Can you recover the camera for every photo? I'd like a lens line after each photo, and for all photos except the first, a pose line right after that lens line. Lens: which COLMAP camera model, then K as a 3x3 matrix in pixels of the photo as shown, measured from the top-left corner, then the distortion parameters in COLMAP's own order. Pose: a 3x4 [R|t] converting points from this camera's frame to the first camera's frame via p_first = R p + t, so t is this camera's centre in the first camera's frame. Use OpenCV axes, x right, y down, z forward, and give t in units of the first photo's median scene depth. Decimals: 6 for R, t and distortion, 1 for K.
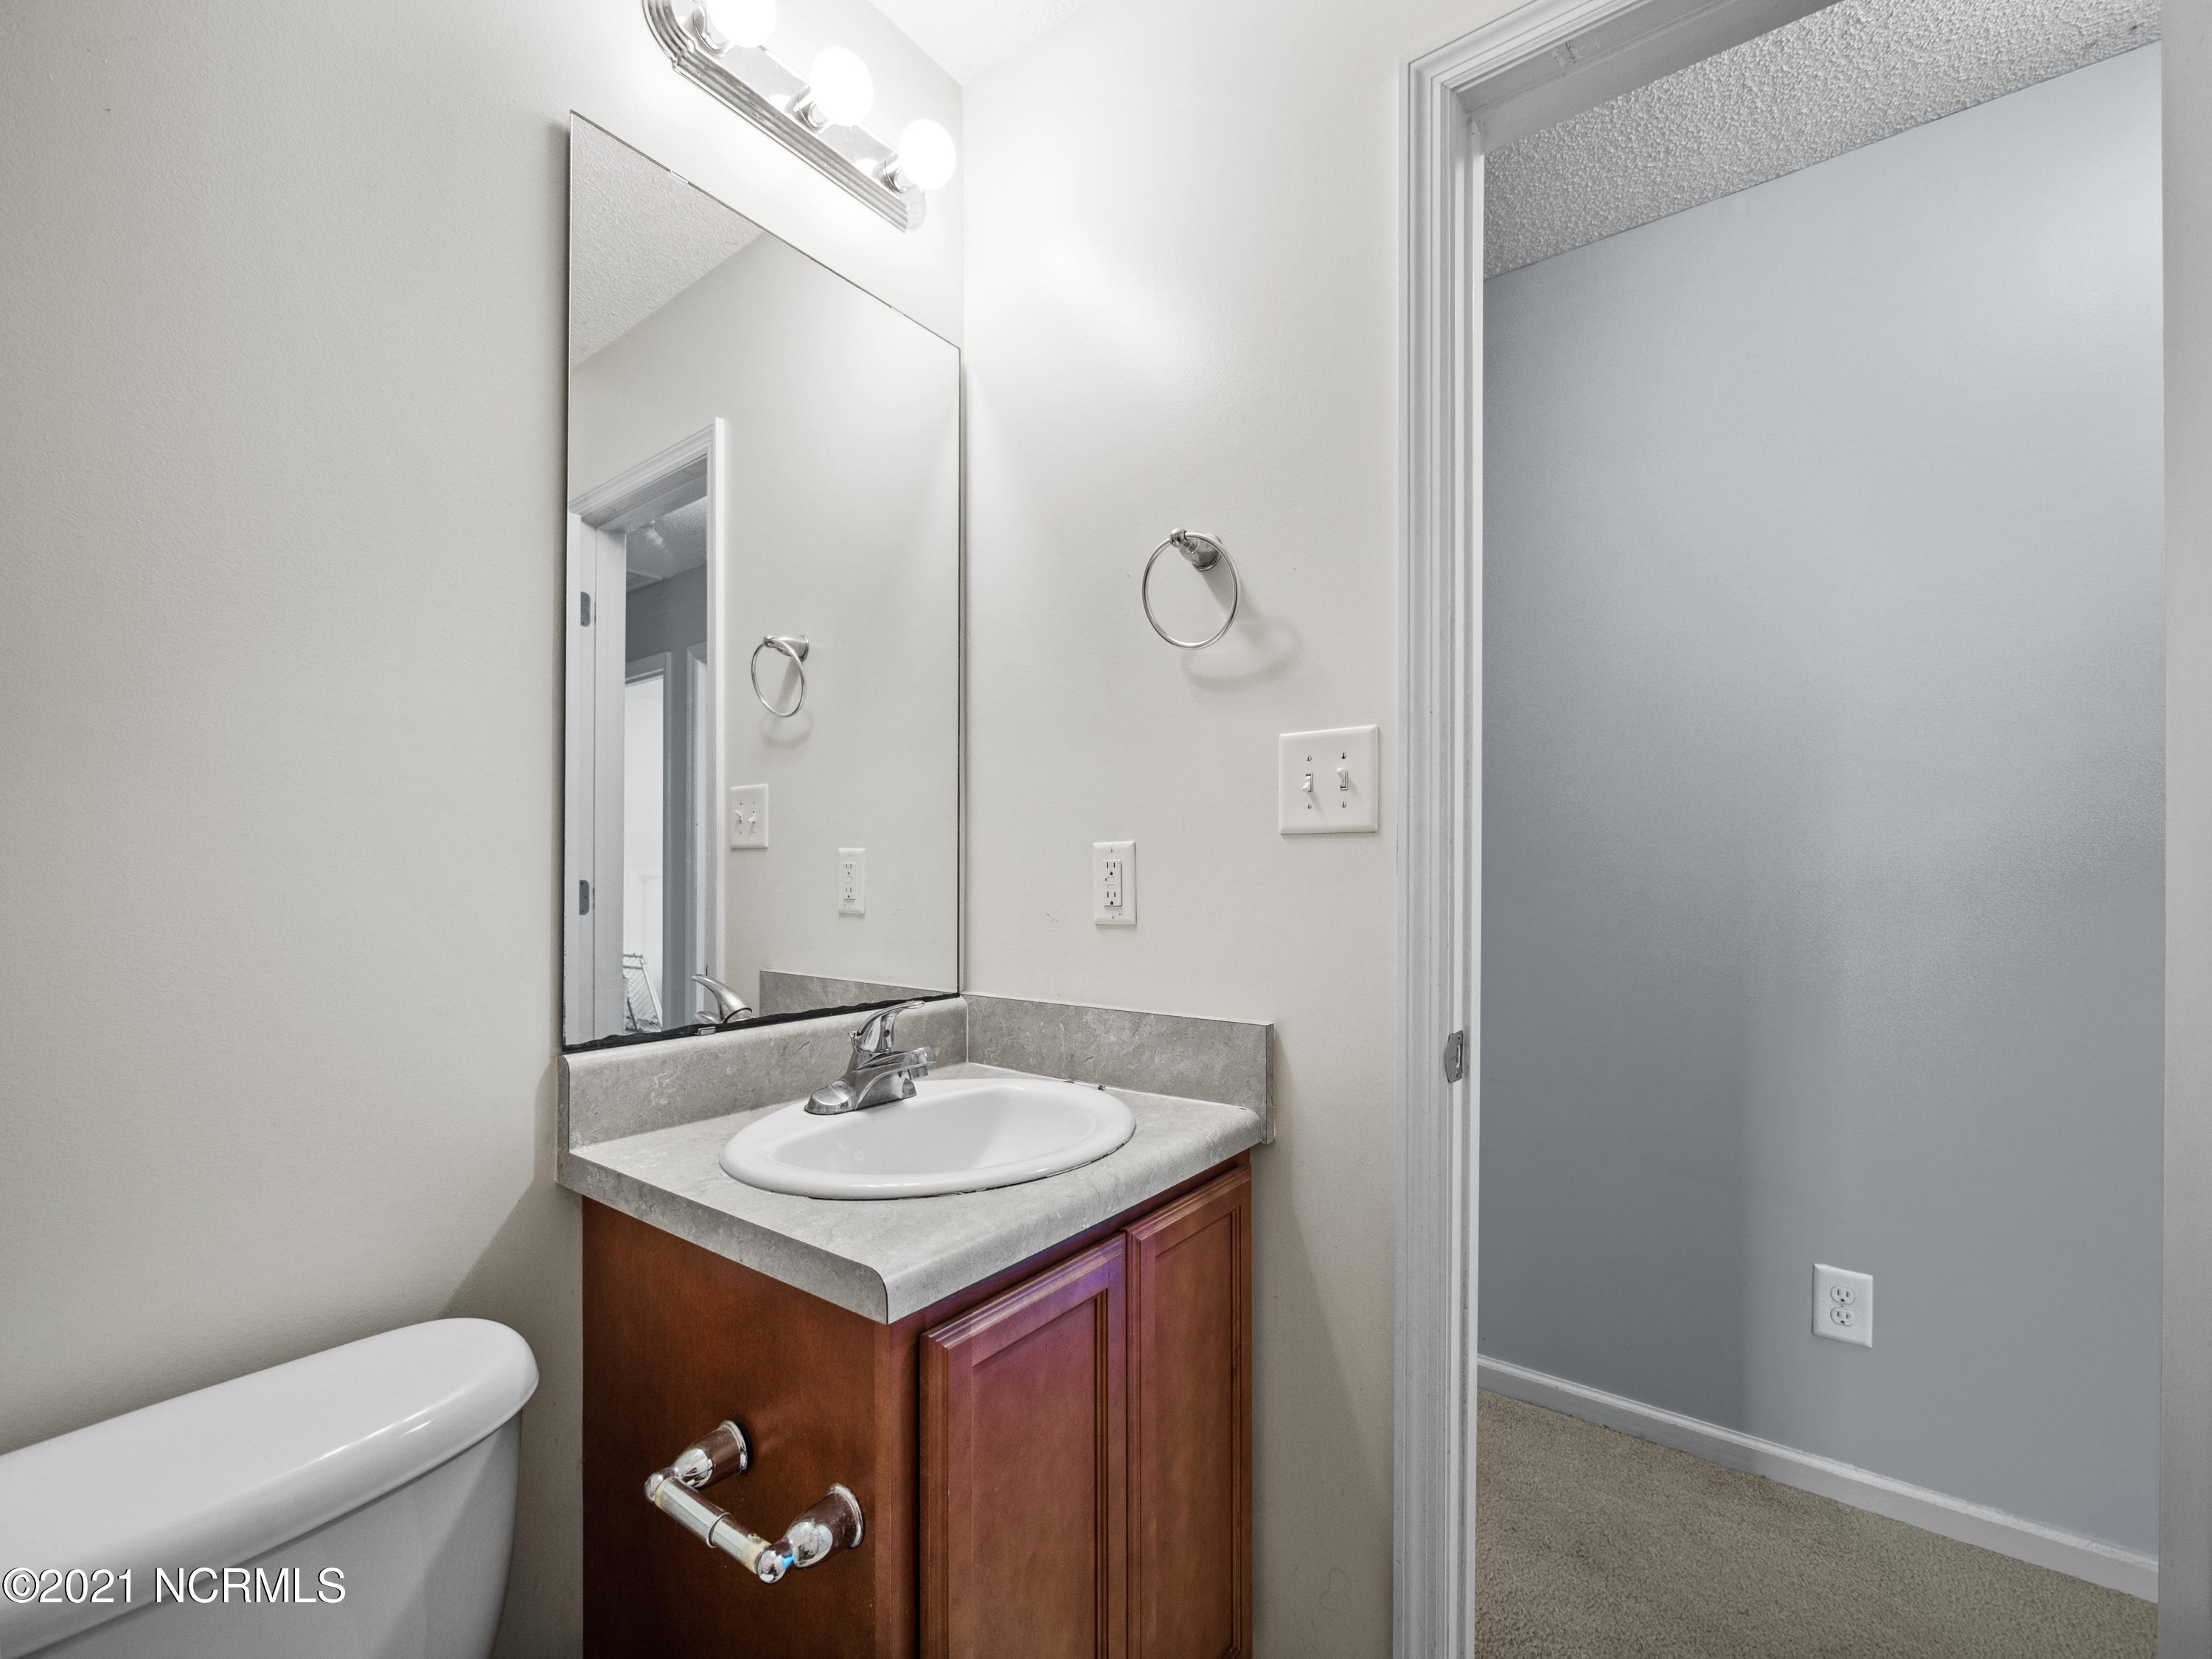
lens RADIAL K [[933.3, 0, 1106.0], [0, 933.3, 829.5], [0, 0, 1]] dist [-0.004253, 0.000298]
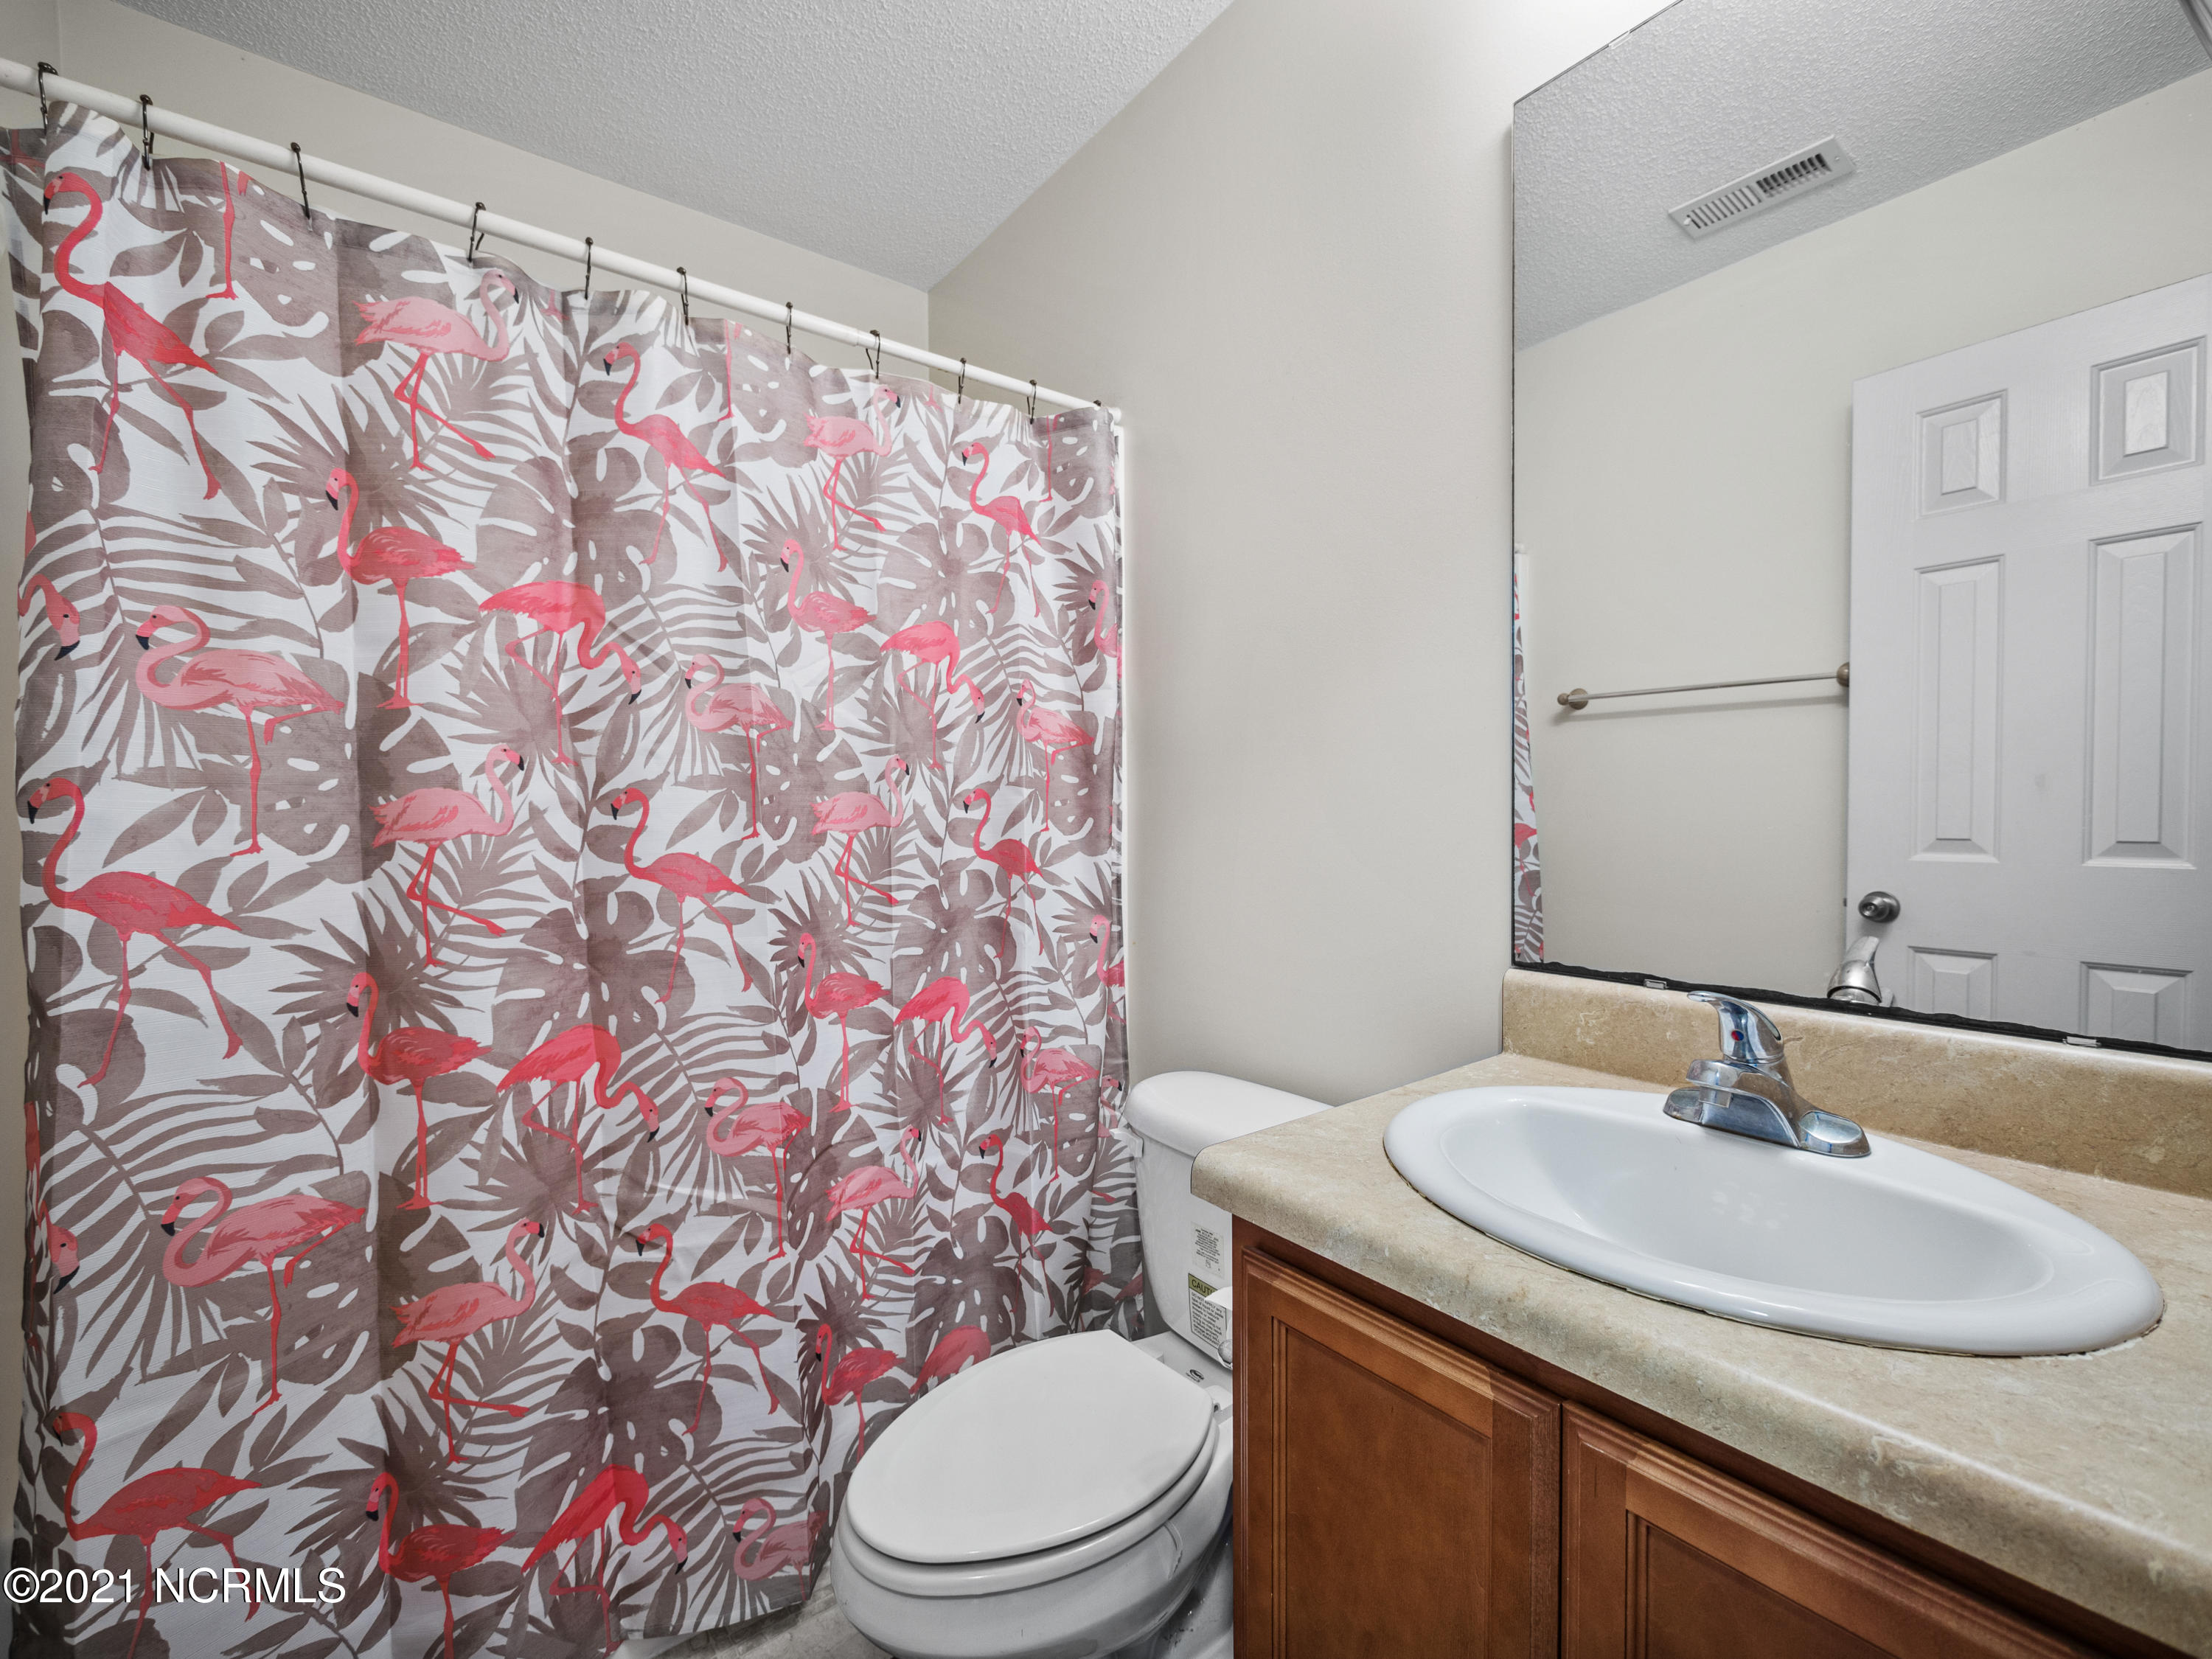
lens RADIAL K [[933.3, 0, 1106.0], [0, 933.3, 829.5], [0, 0, 1]] dist [-0.004253, 0.000298]
pose [[-0.270549, 0.023288, -0.962425, 0.633934], [0.058286, 0.998270, 0.007770, 0.038153], [0.960940, -0.053993, -0.271438, 0.854073]]
